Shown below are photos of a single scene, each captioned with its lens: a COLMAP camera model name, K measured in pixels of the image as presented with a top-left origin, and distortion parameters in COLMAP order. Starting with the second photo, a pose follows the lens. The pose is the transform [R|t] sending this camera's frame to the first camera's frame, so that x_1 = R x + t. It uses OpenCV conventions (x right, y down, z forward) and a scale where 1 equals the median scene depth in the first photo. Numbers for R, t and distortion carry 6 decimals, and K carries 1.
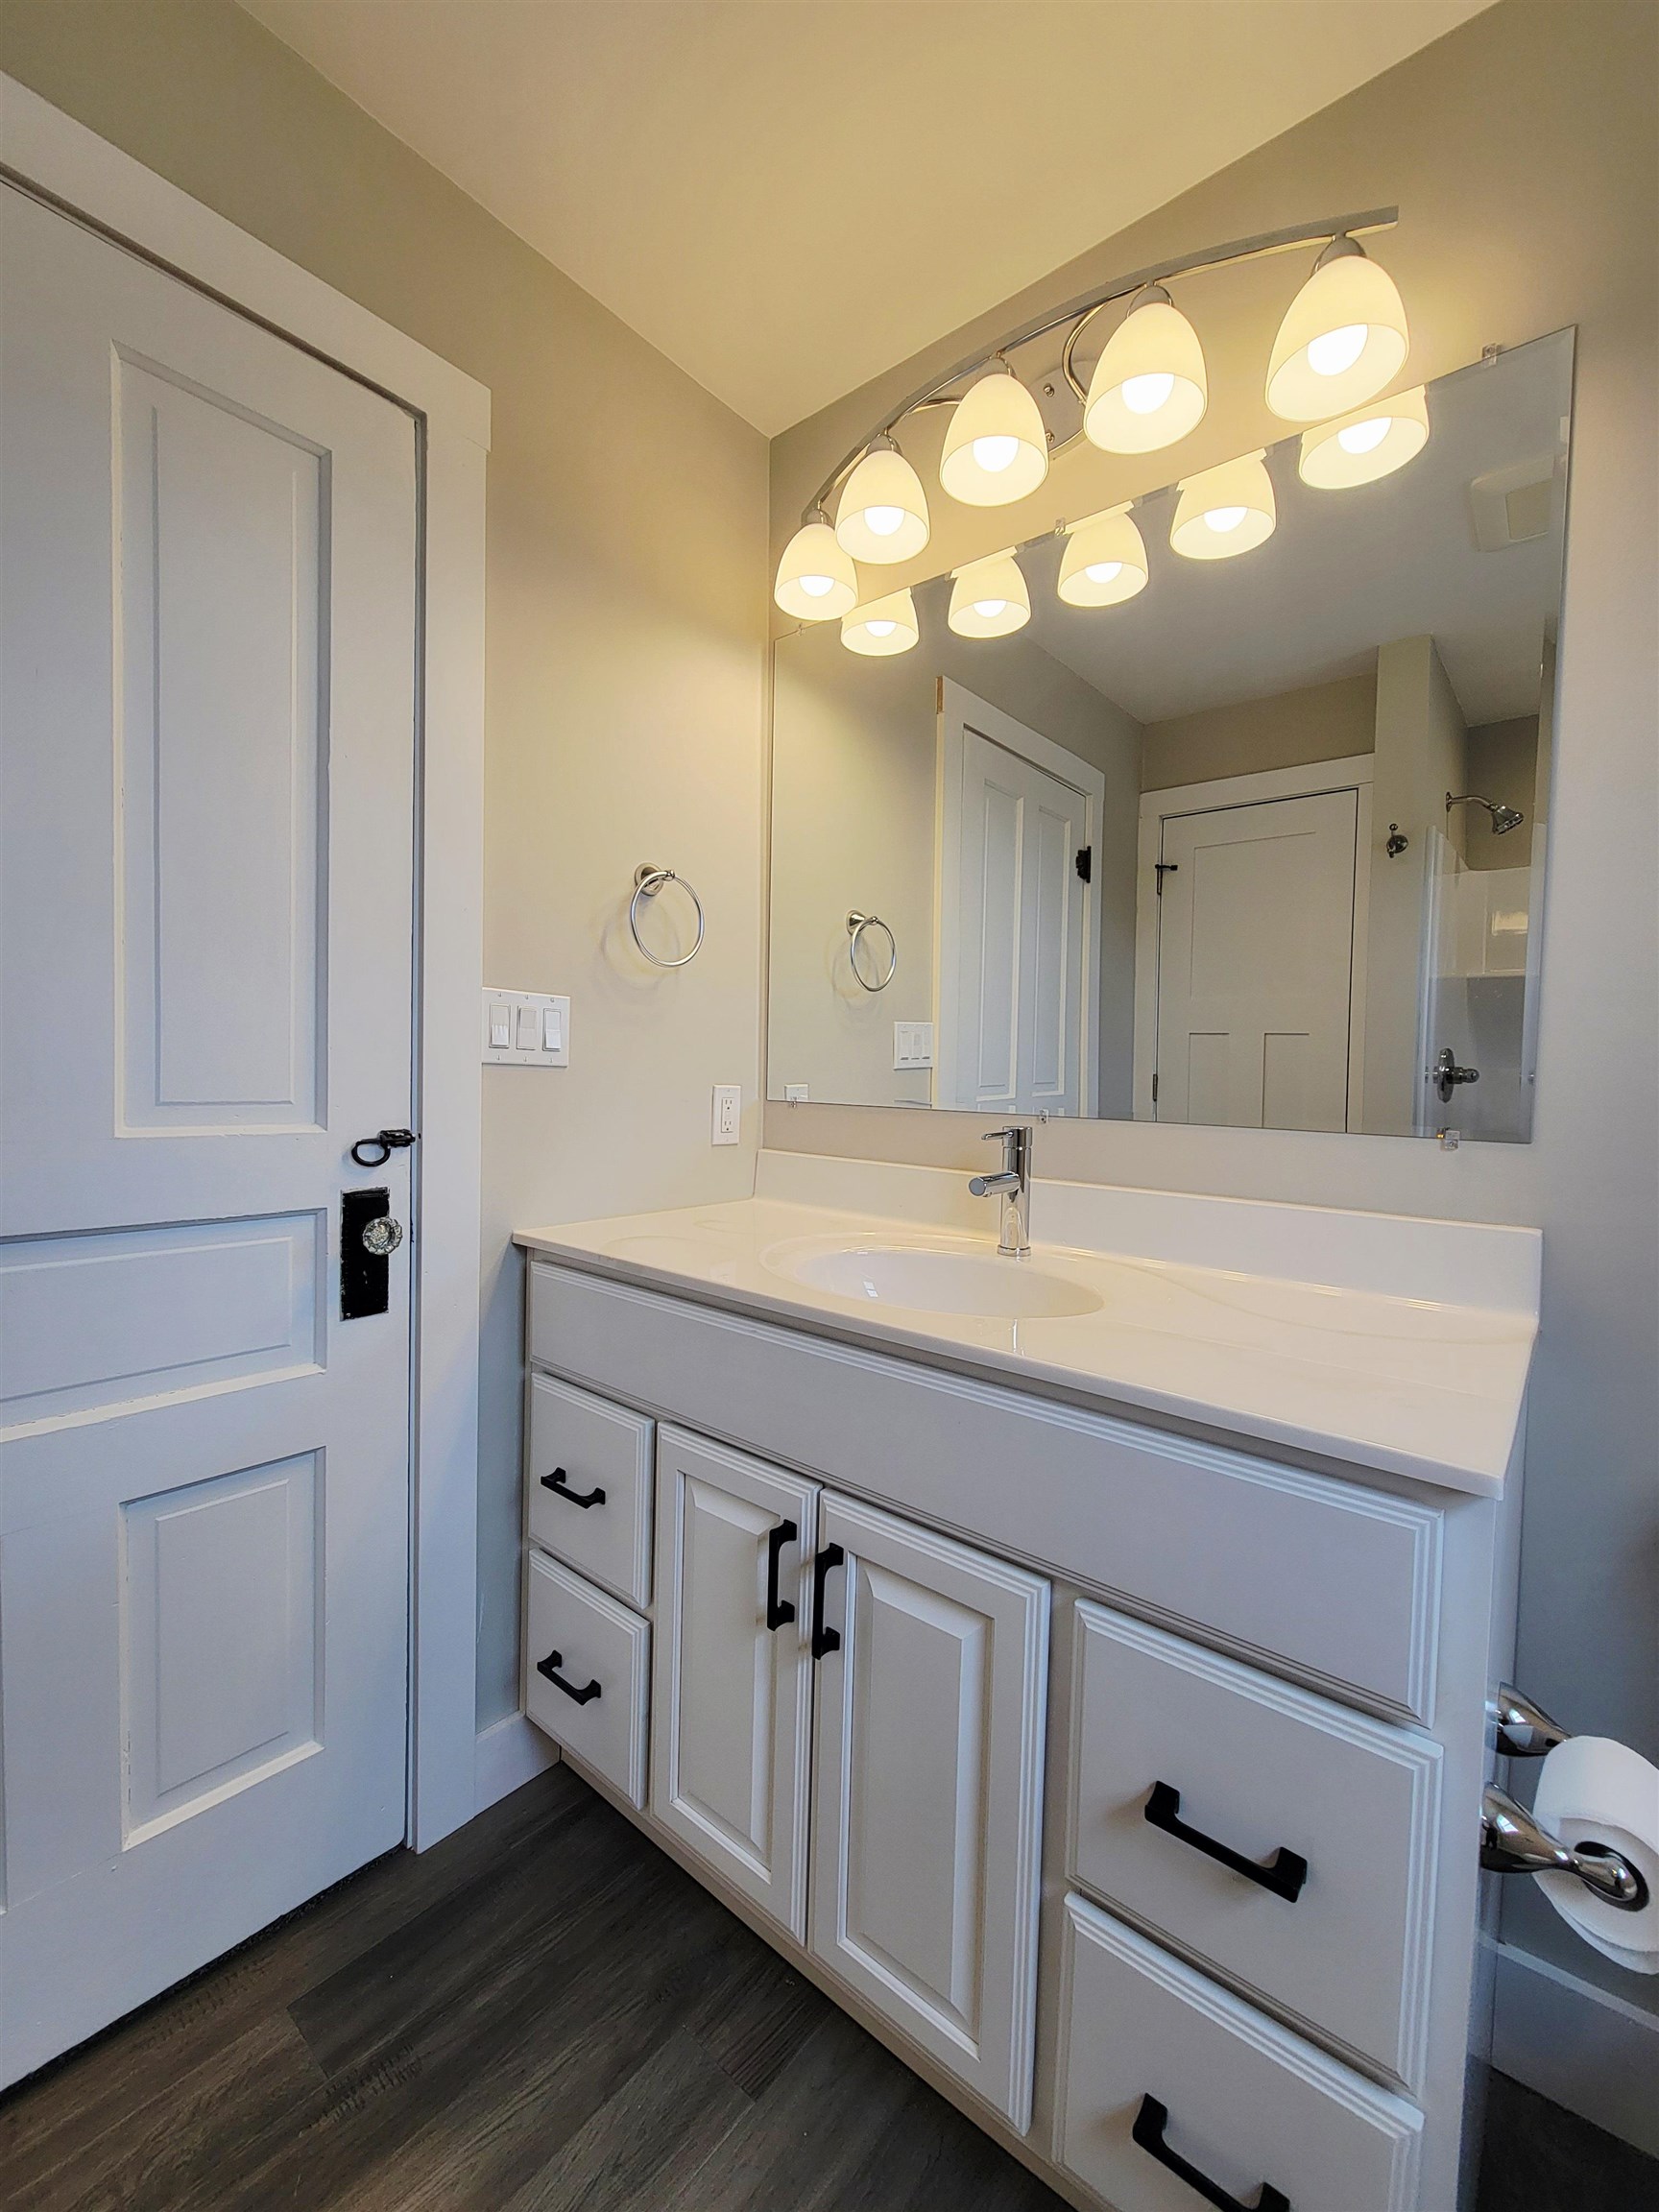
lens RADIAL K [[906.7, 0, 832.3], [0, 906.7, 1104.7], [0, 0, 1]] dist [0.003258, -0.001111]
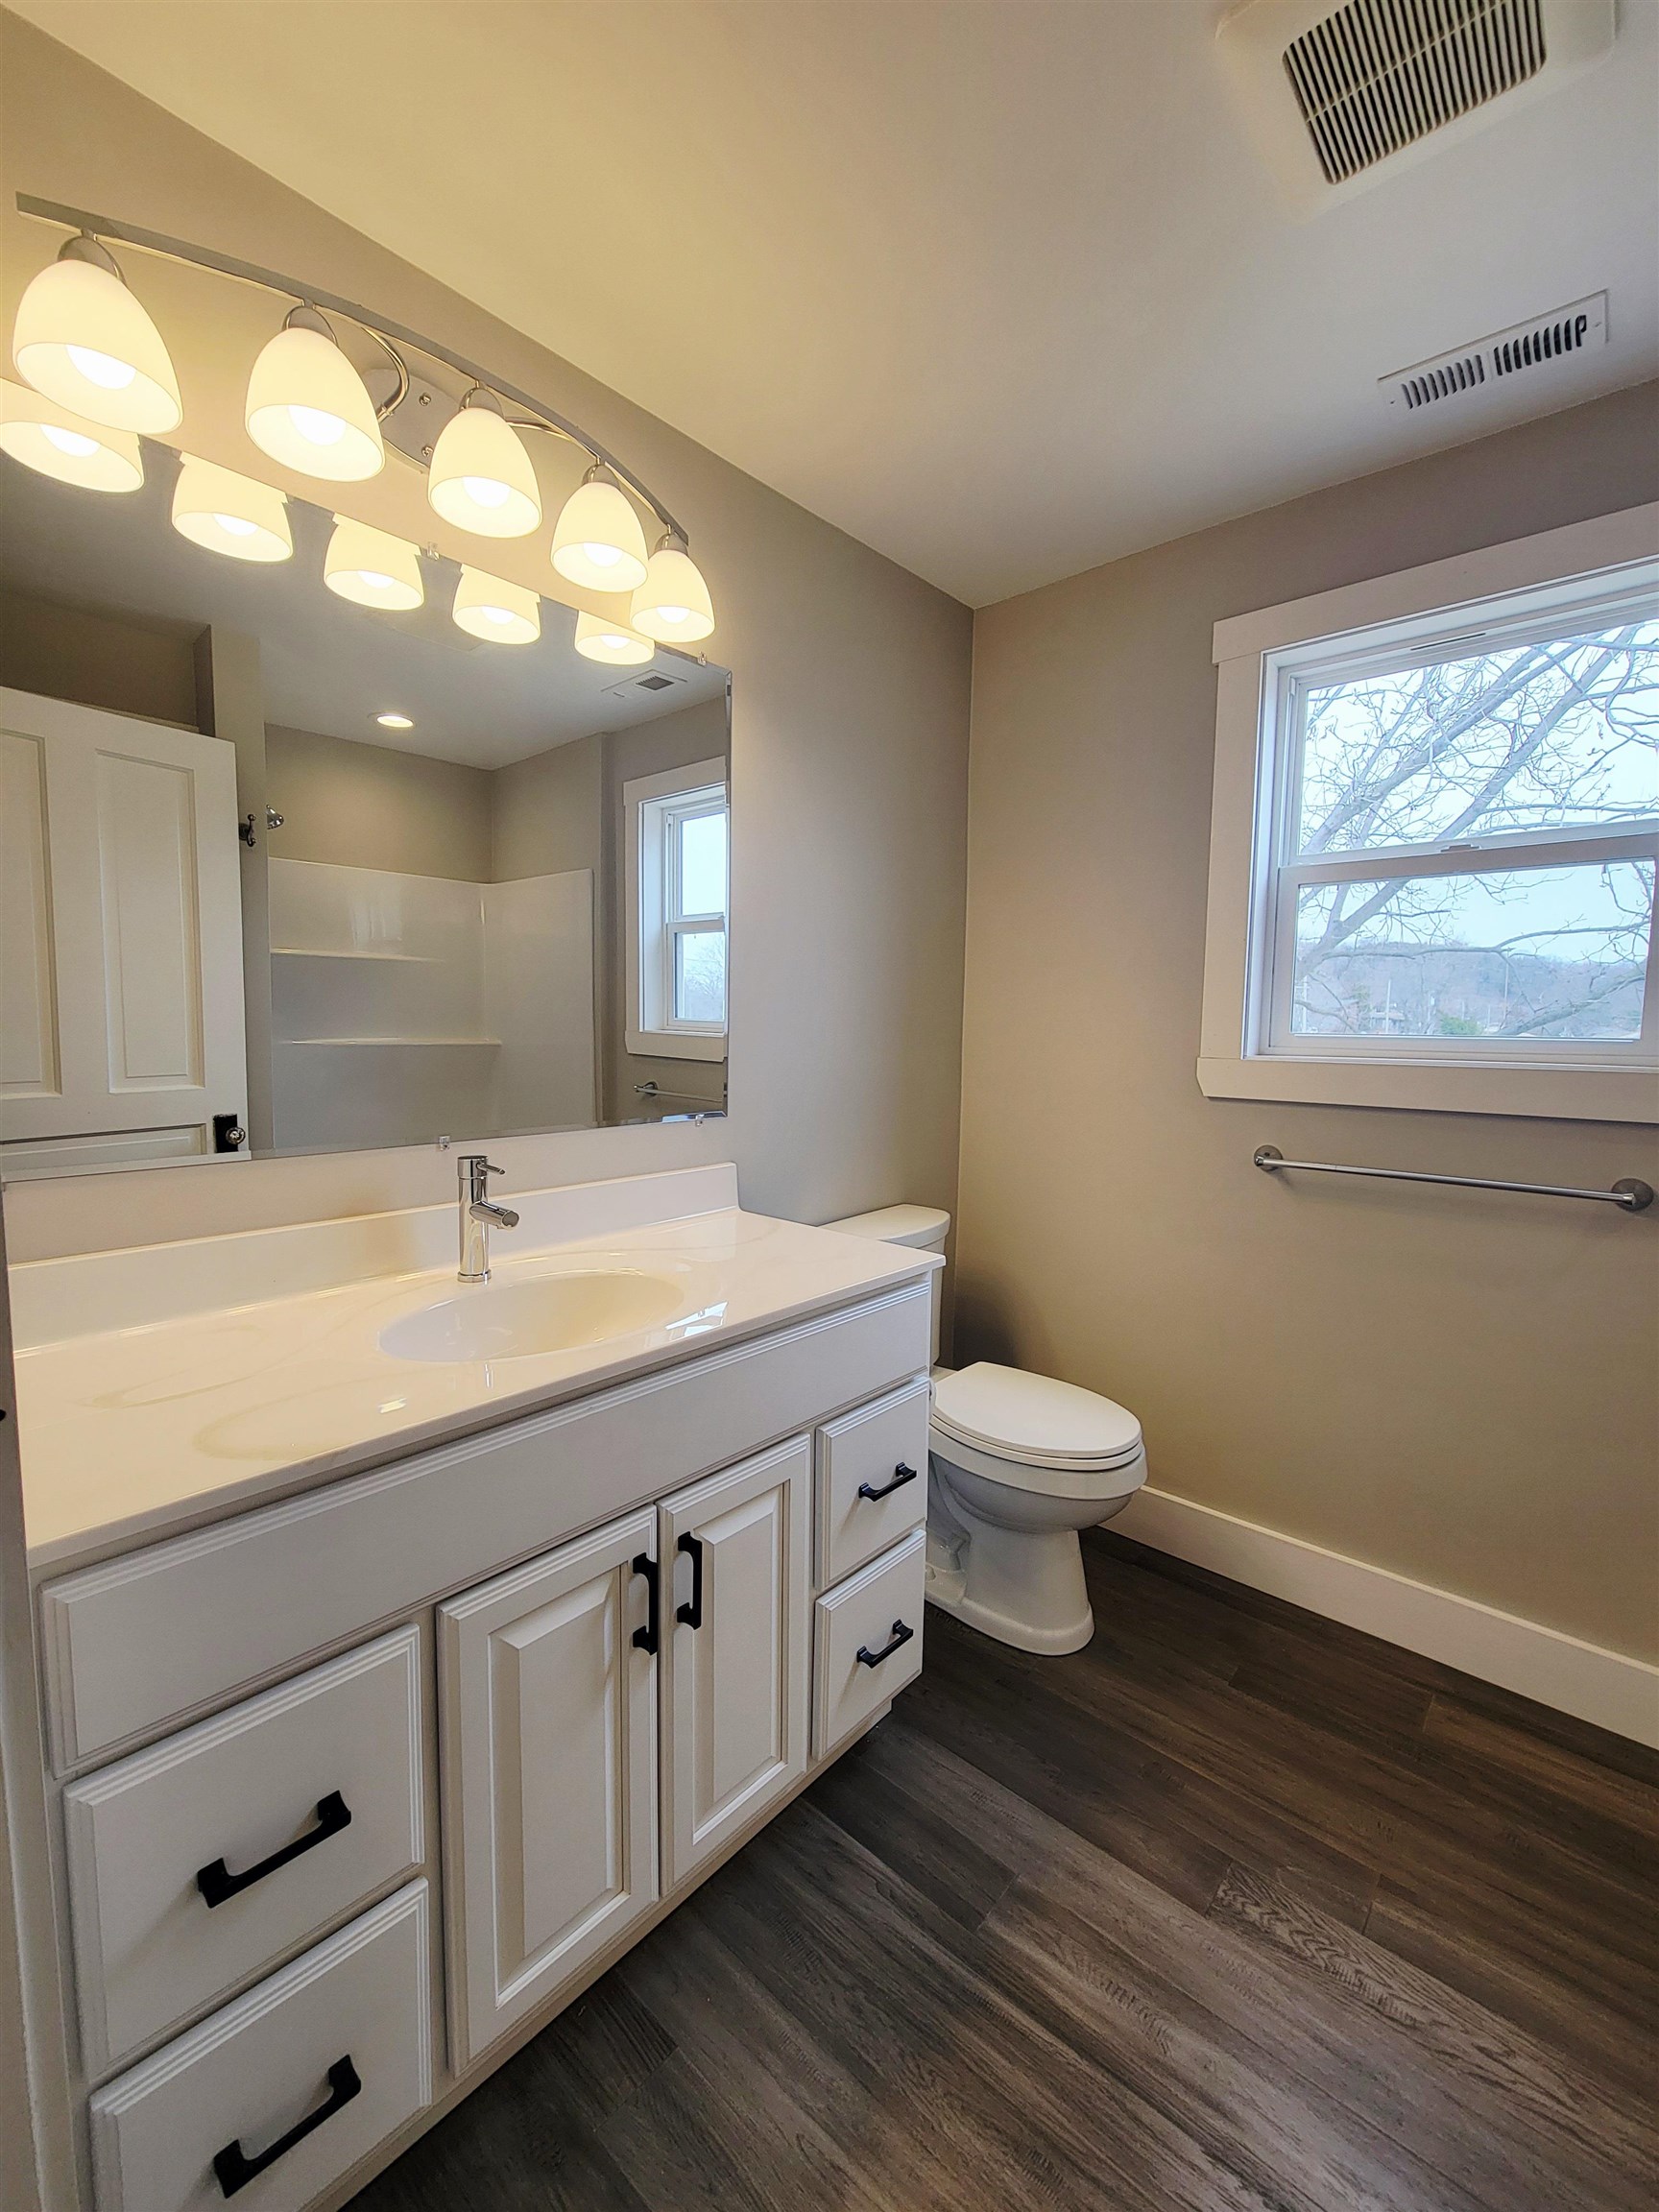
lens RADIAL K [[906.7, 0, 834.7], [0, 906.7, 1099.6], [0, 0, 1]] dist [0.003258, -0.001111]
pose [[0.039610, -0.115403, 0.992529, -1.029990], [0.034421, 0.992876, 0.114070, -0.188482], [-0.998622, 0.029646, 0.043300, 0.697407]]
